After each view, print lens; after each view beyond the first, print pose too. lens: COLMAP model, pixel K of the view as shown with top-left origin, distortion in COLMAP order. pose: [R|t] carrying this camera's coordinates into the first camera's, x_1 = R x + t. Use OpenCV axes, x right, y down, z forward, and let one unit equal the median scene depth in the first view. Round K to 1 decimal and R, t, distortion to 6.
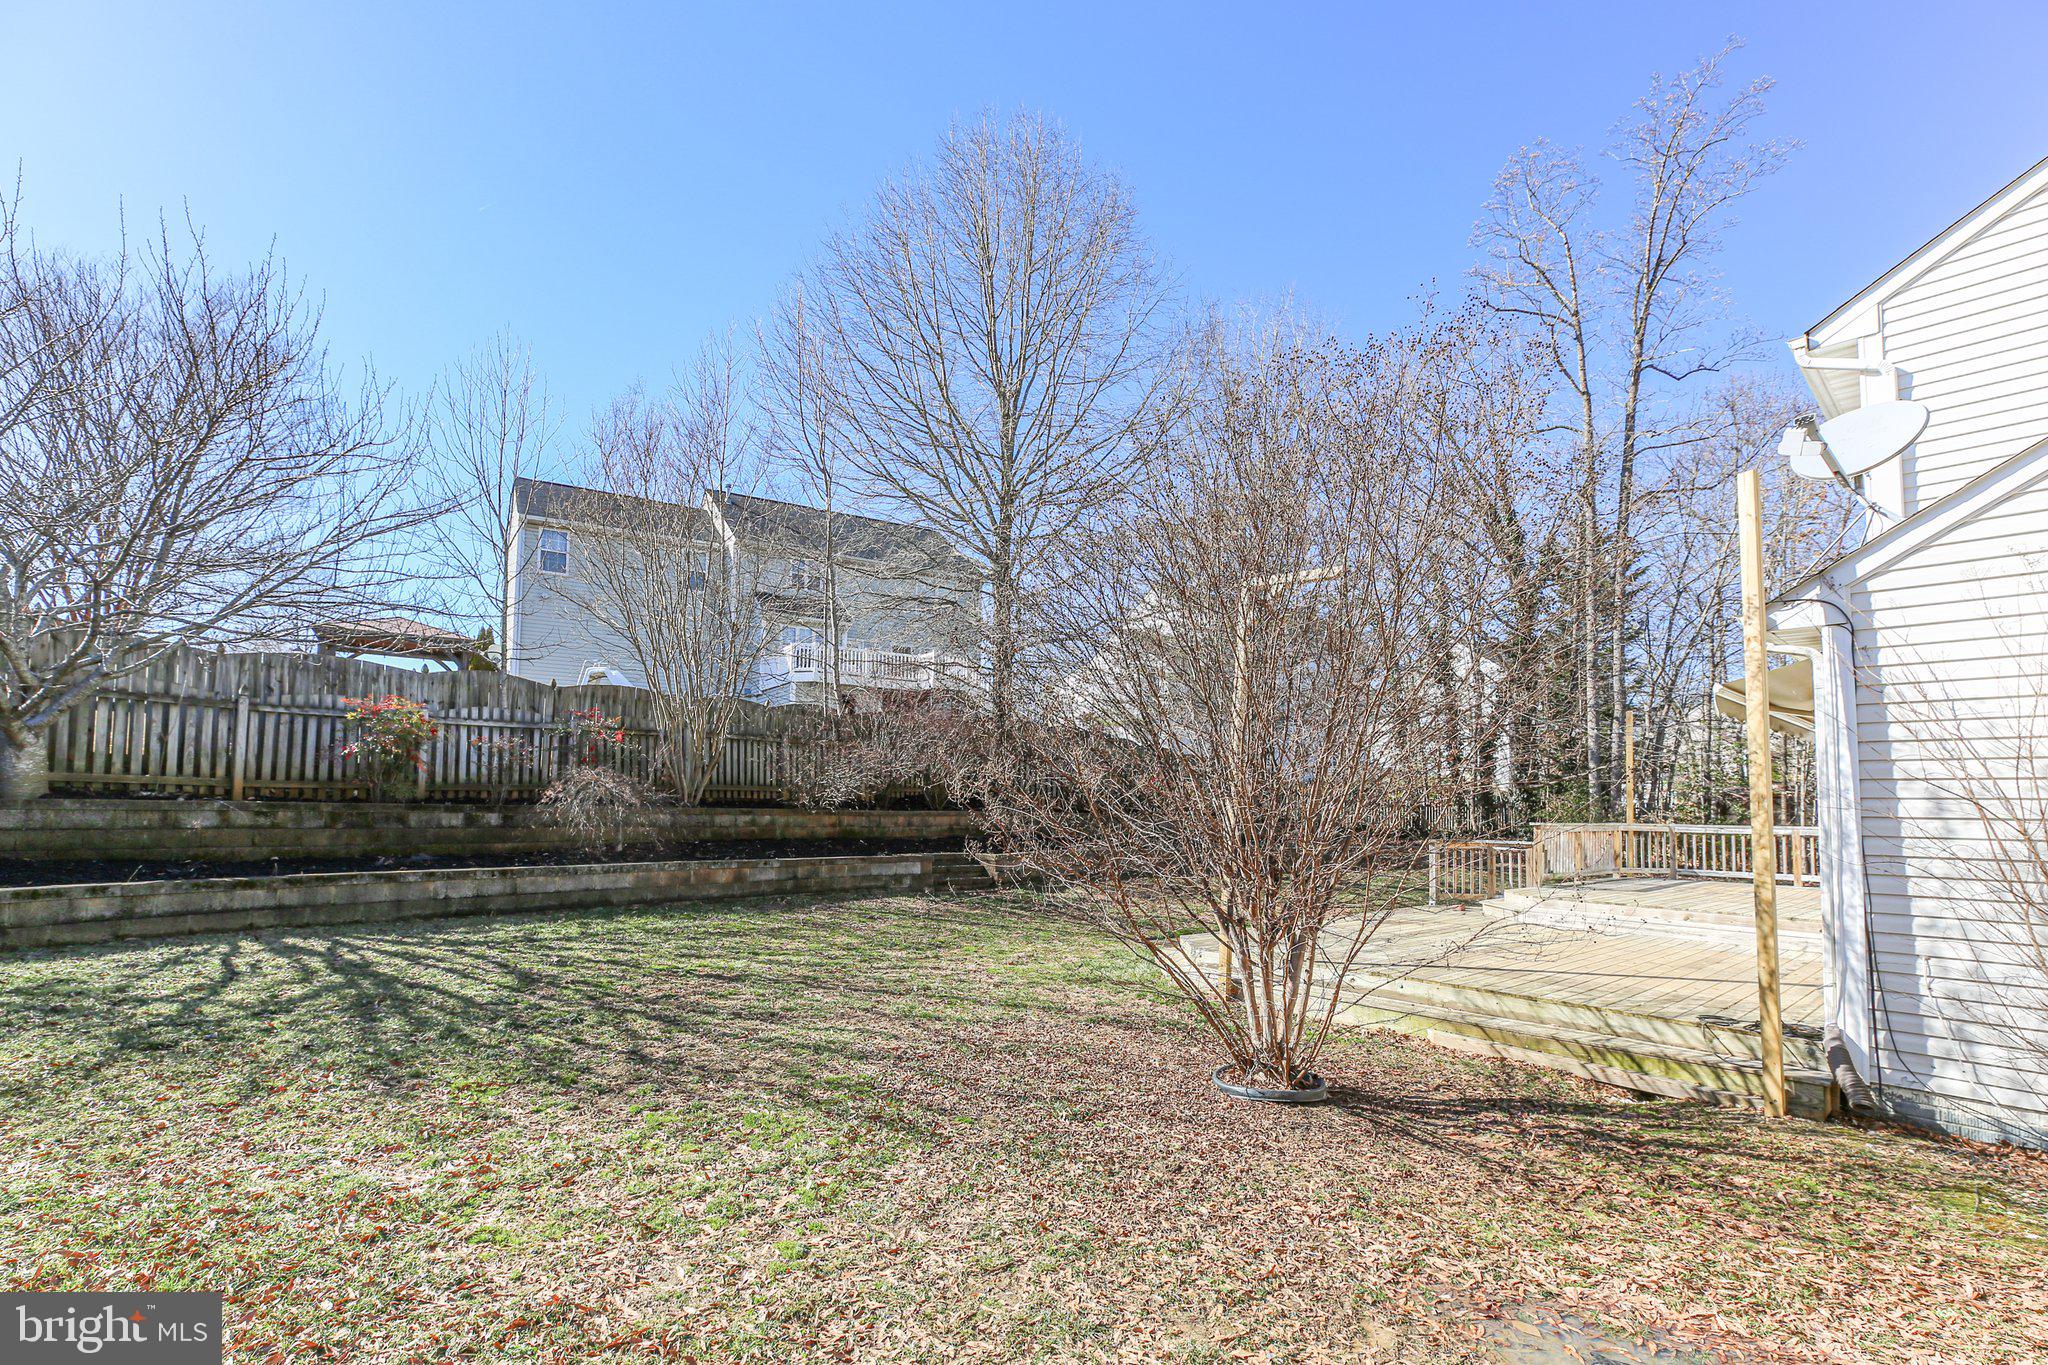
lens RADIAL K [[950.6, 0, 1065.5], [0, 950.6, 739.8], [0, 0, 1]] dist [-0.001082, 0.000106]
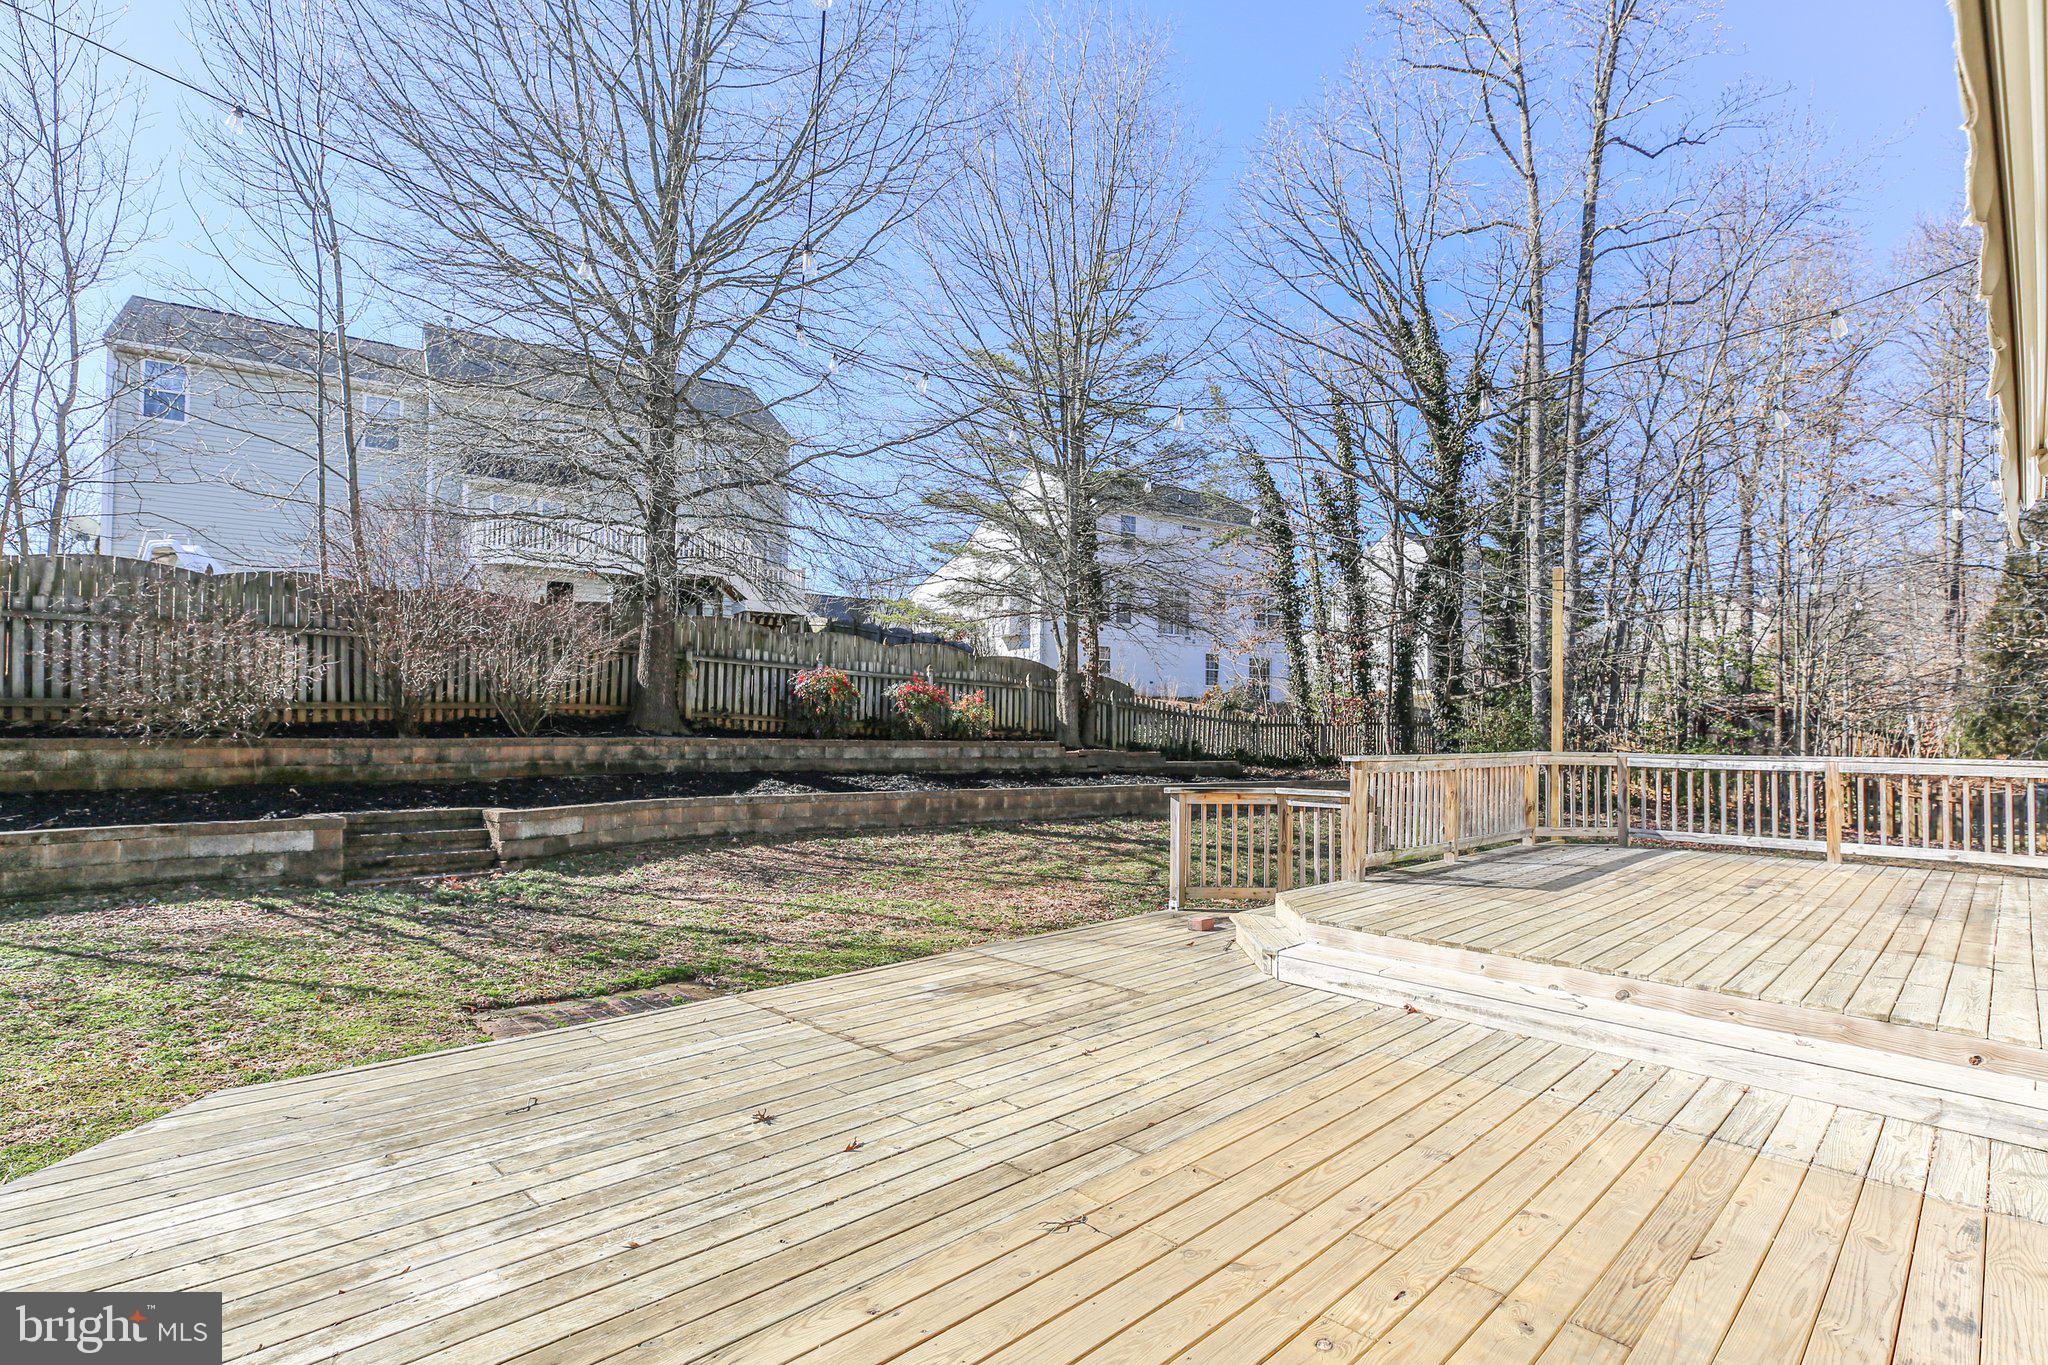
lens RADIAL K [[1008.1, 0, 1024.0], [0, 1008.1, 682.5], [0, 0, 1]] dist [0.002645, 0.000067]
pose [[0.999895, -0.004969, 0.013591, 0.138431], [0.004595, 0.999613, 0.027443, 0.013159], [-0.013722, -0.027378, 0.999531, 0.202542]]
